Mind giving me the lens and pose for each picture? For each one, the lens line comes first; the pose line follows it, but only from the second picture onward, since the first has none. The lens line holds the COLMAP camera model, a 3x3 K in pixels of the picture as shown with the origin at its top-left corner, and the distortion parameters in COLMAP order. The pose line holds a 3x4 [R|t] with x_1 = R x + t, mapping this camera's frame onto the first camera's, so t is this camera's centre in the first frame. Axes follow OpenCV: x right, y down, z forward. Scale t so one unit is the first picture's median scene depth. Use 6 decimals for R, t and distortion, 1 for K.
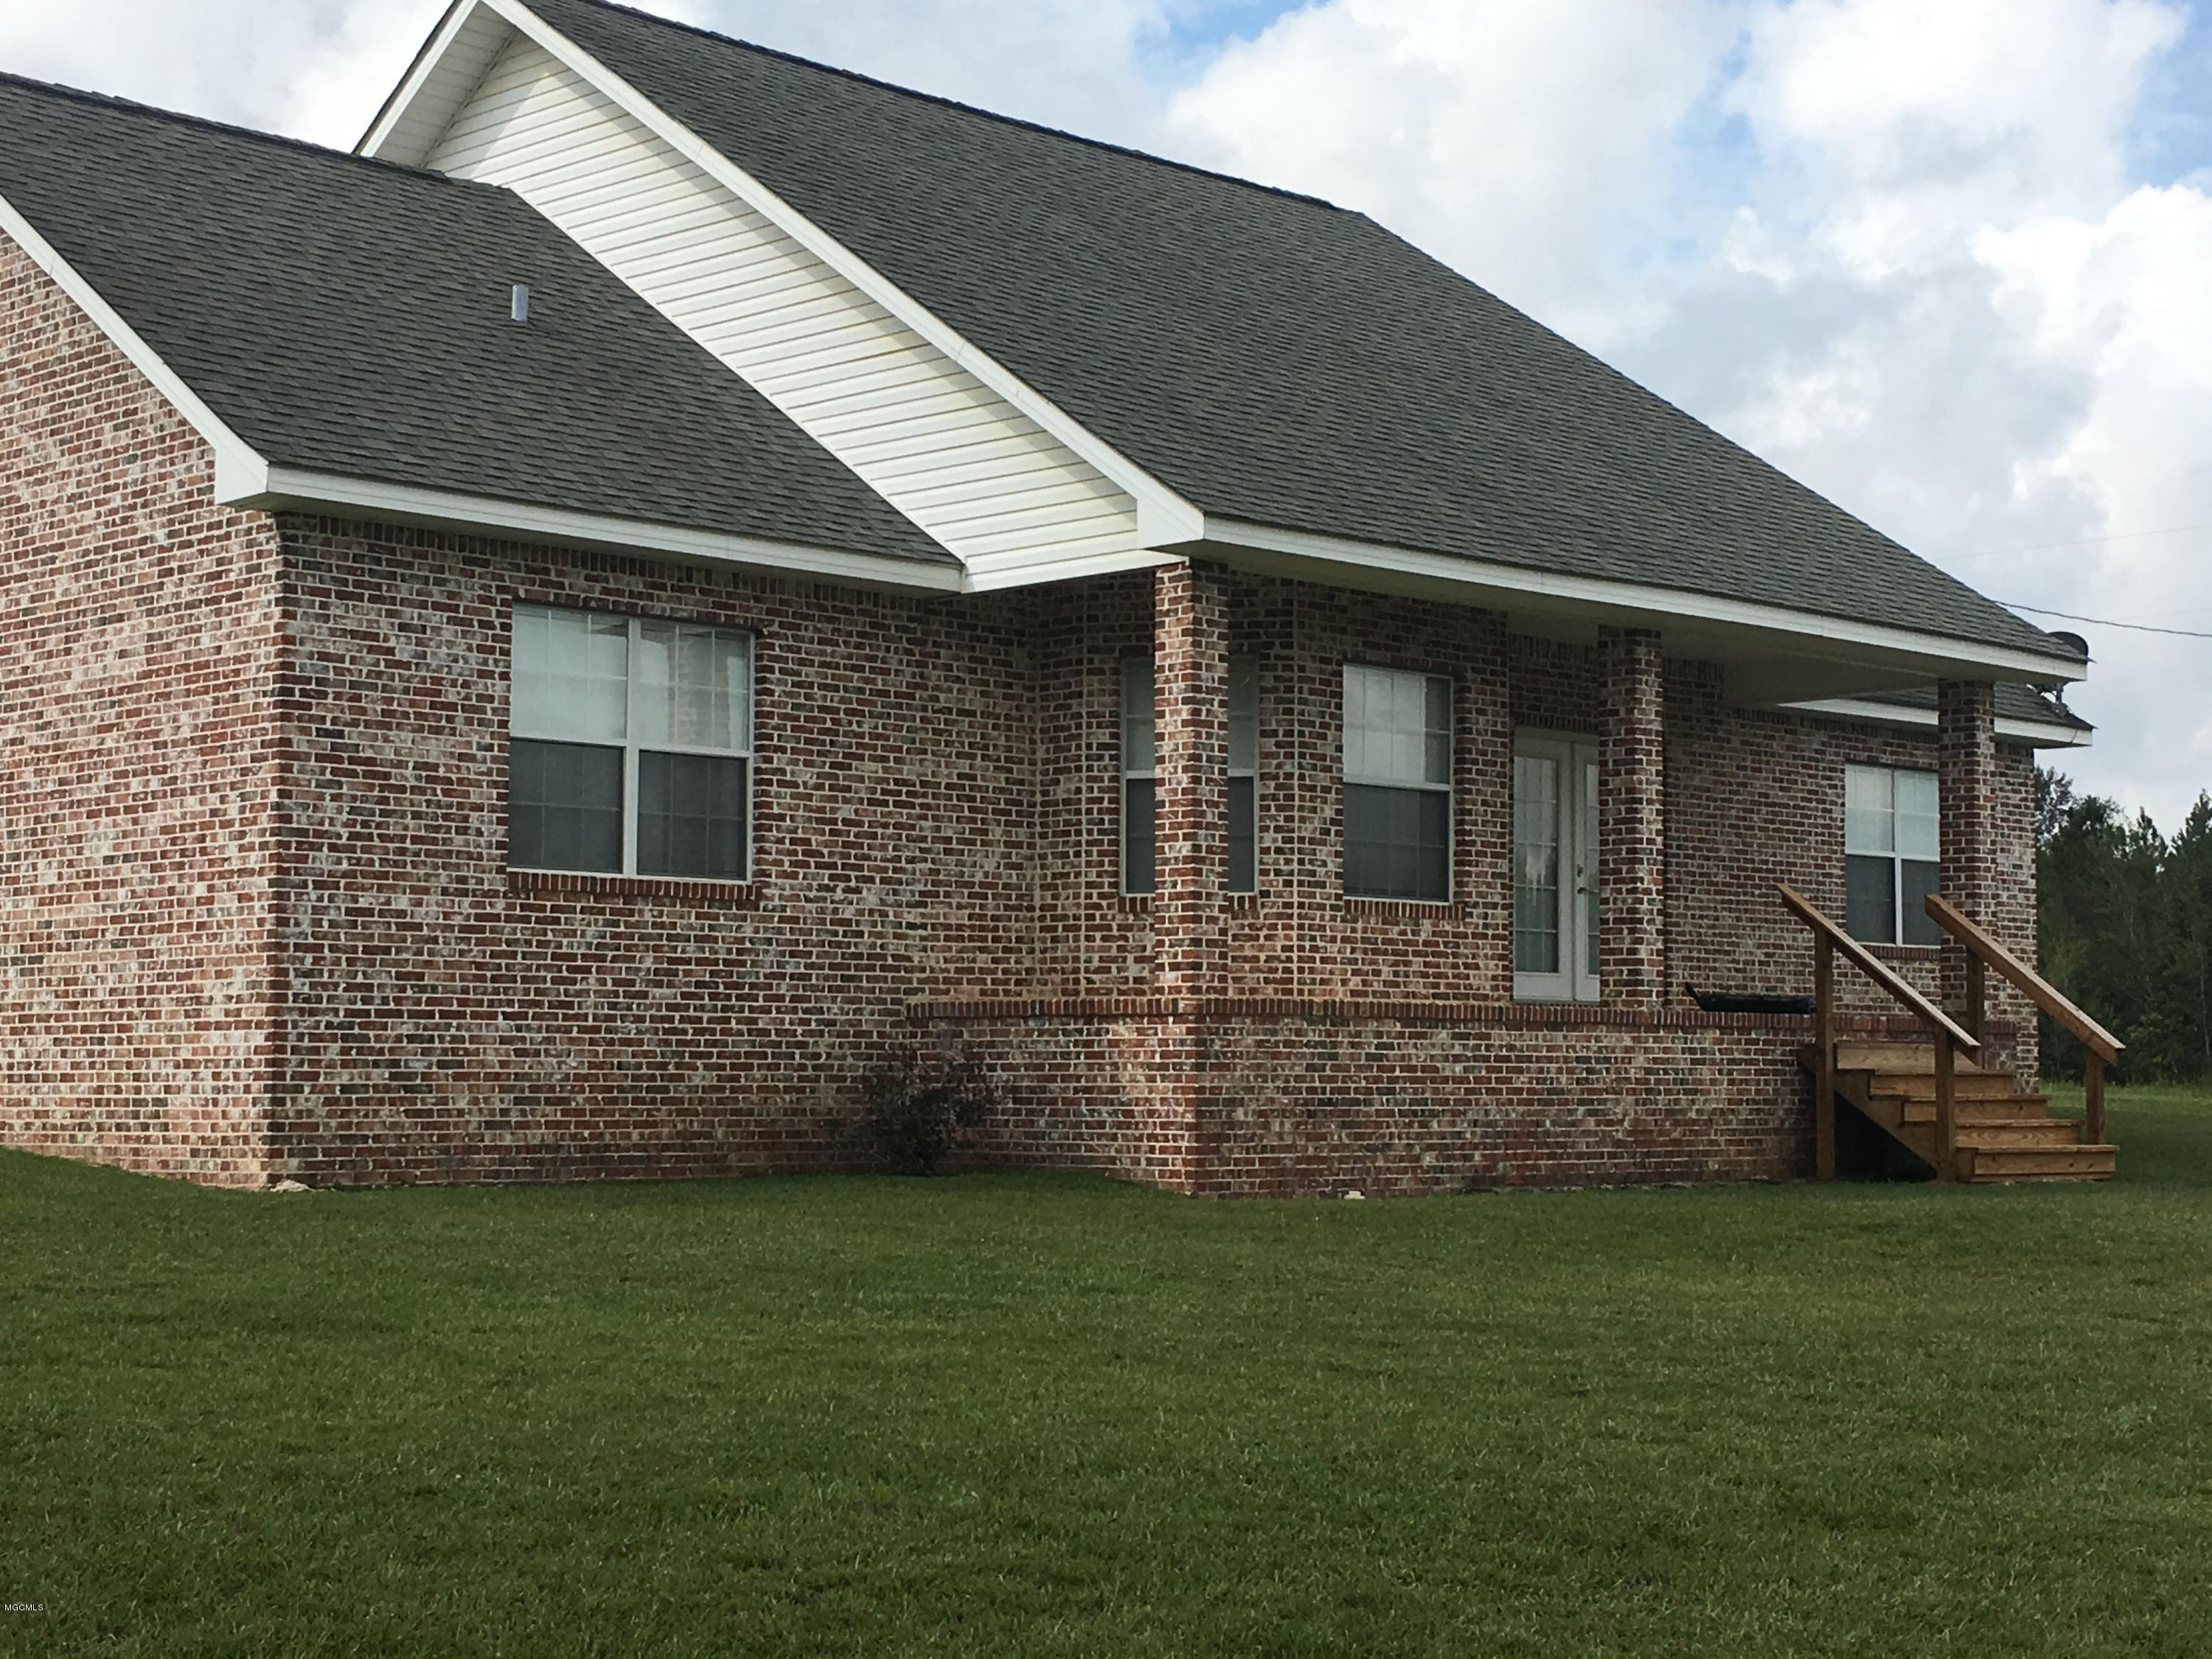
lens RADIAL K [[3476.9, 0, 1314.2], [0, 3476.9, 793.0], [0, 0, 1]] dist [0.041054, 0.000000]
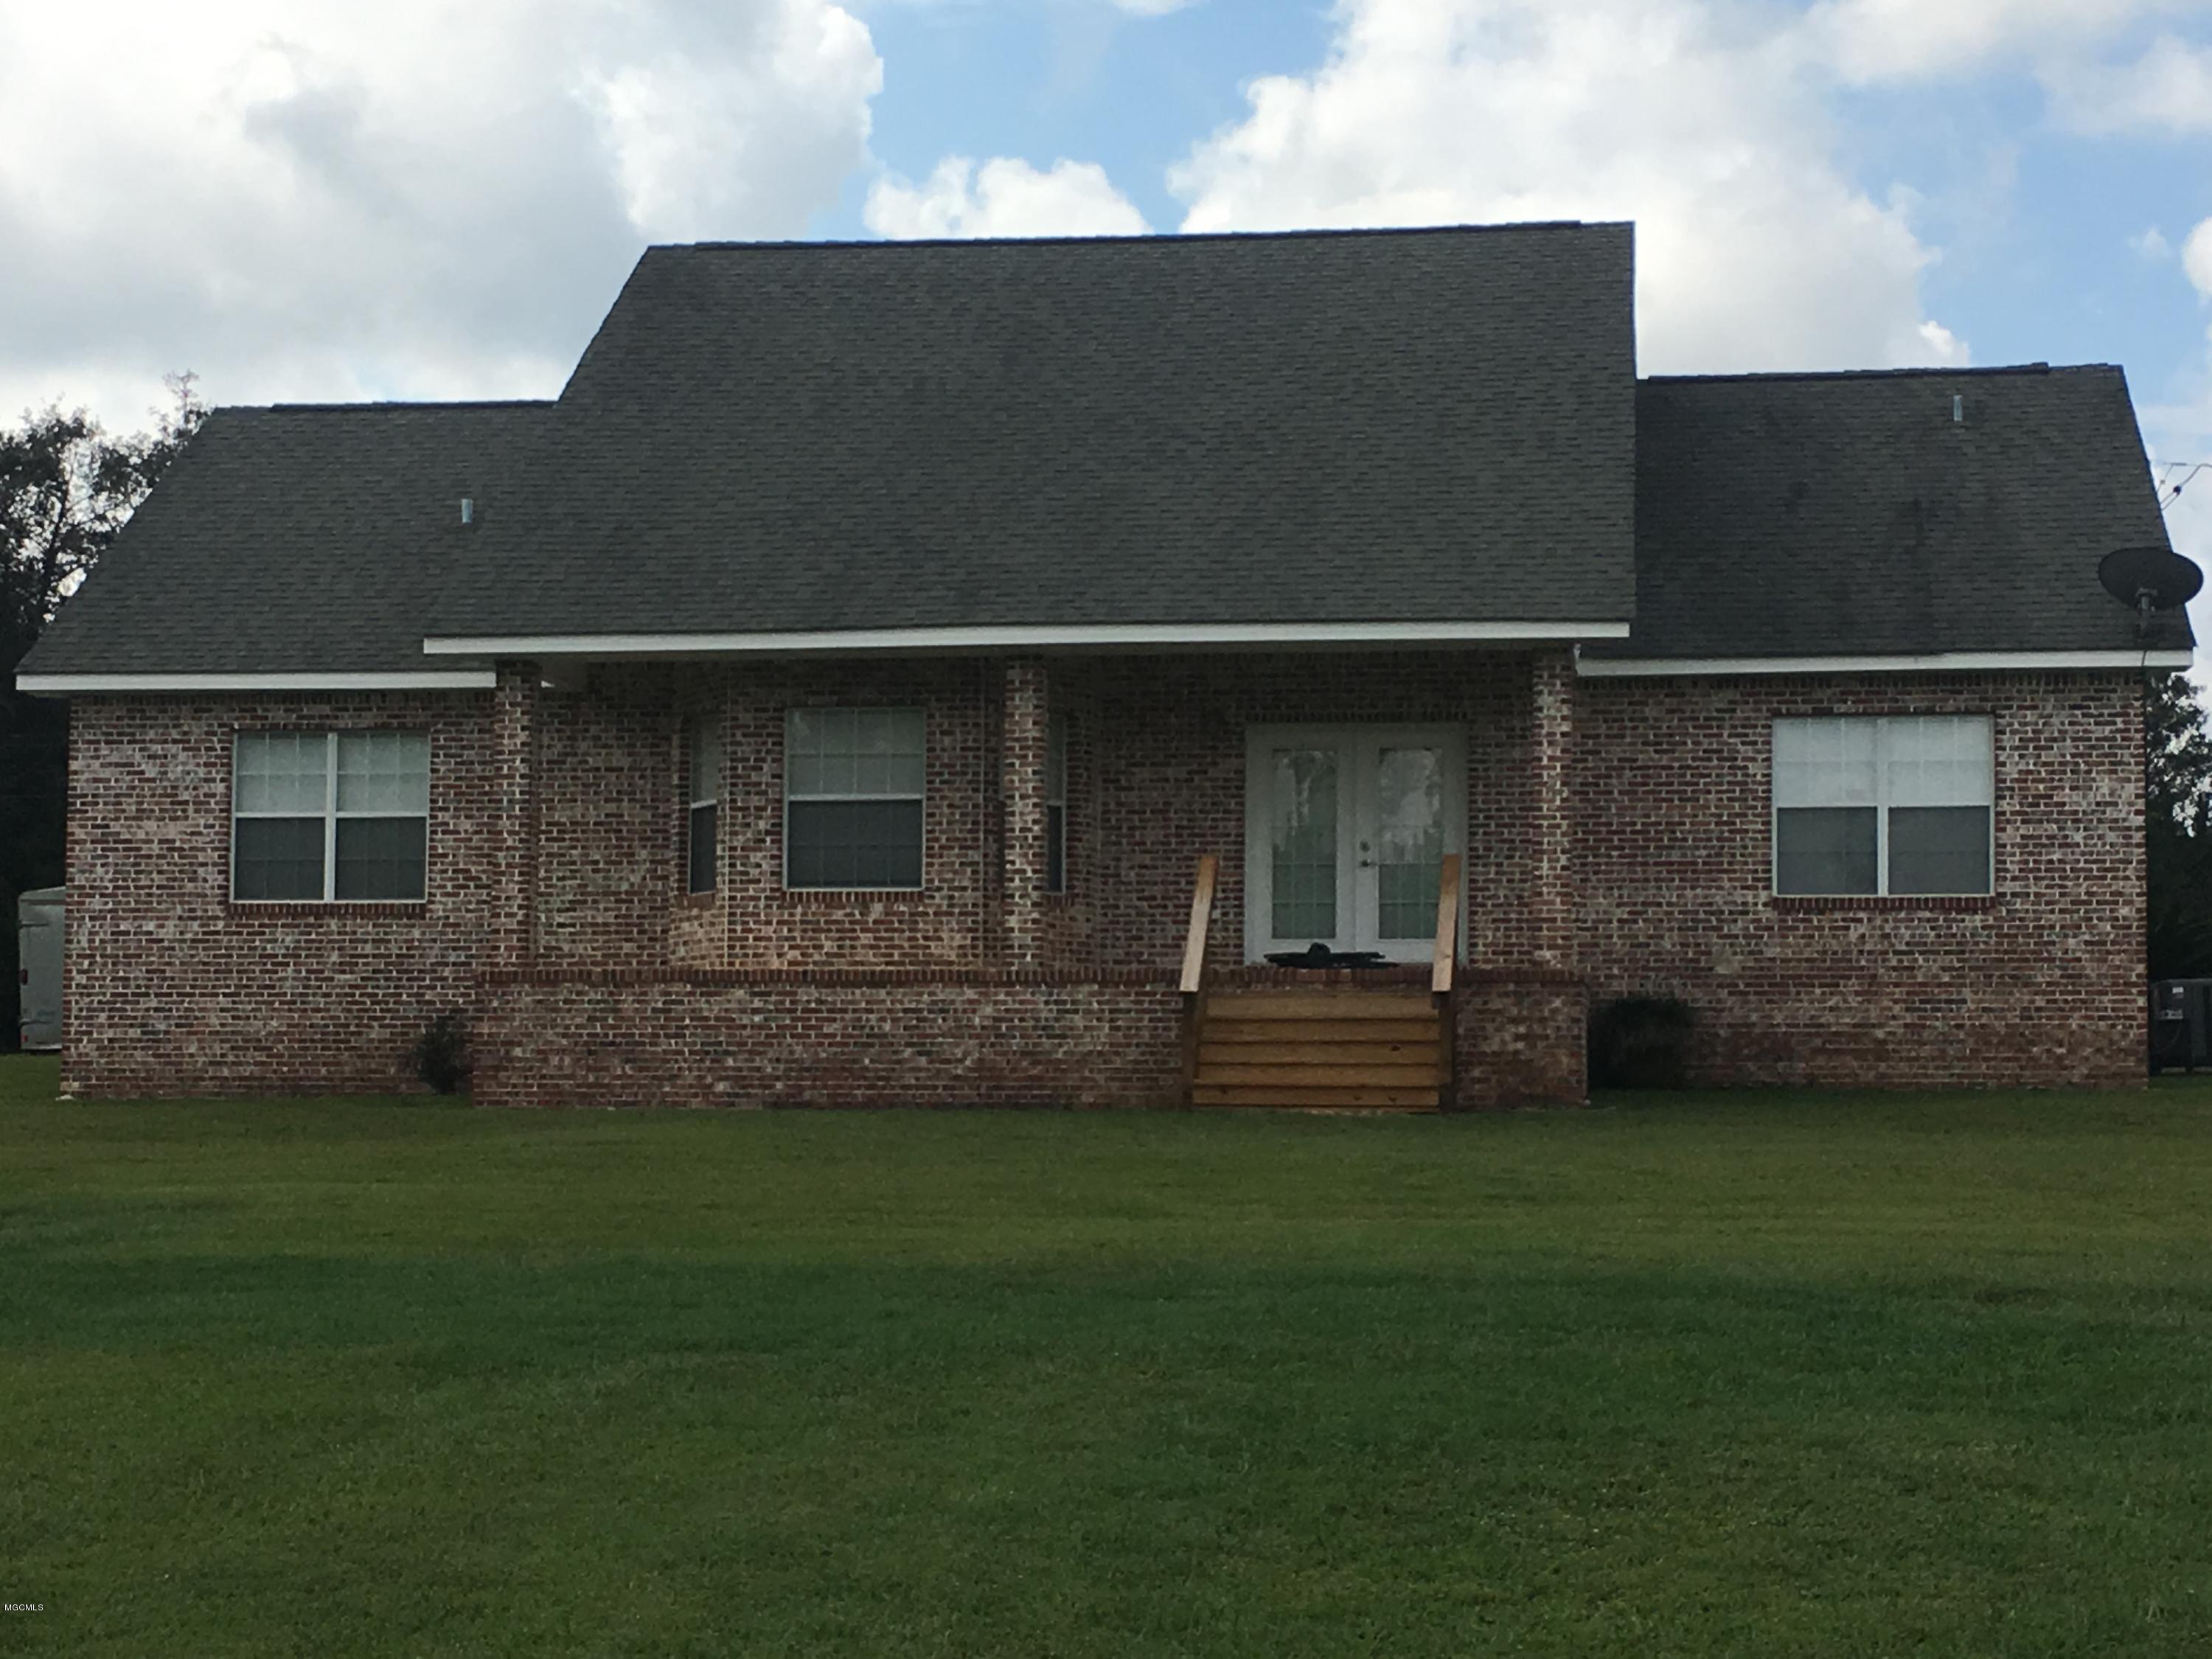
lens RADIAL K [[4055.1, 0, 1103.6], [0, 4055.1, 825.5], [0, 0, 1]] dist [0.072482, 0.000000]
pose [[0.596555, -0.057797, -0.800488, 1.428950], [0.065680, 0.997574, -0.023080, 0.053843], [0.799880, -0.038807, 0.598904, 0.206145]]
